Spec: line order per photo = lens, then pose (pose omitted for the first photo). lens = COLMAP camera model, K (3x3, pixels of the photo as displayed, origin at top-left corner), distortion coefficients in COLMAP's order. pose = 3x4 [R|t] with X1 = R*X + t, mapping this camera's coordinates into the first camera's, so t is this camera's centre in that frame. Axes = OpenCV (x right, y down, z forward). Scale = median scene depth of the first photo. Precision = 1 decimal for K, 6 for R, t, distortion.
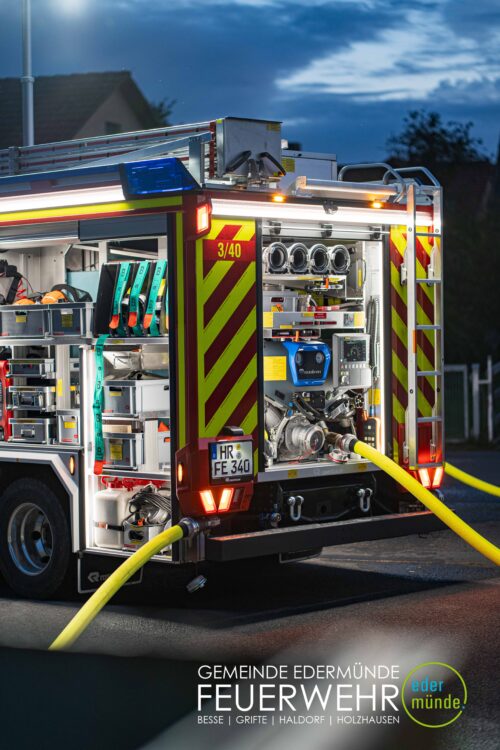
lens RADIAL K [[1704.7, 0, 250.0], [0, 1704.7, 375.0], [0, 0, 1]] dist [0.116955, -2.604883]
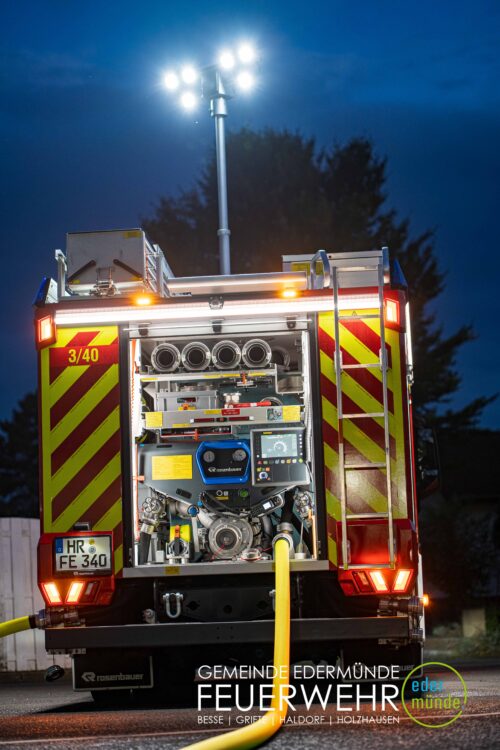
lens RADIAL K [[1704.7, 0, 250.0], [0, 1704.7, 375.0], [0, 0, 1]] dist [0.116955, -2.604883]
pose [[0.639067, -0.121453, -0.759501, 0.849211], [0.008550, 0.988515, -0.150880, 0.098623], [0.769103, 0.089928, 0.632766, 0.405613]]
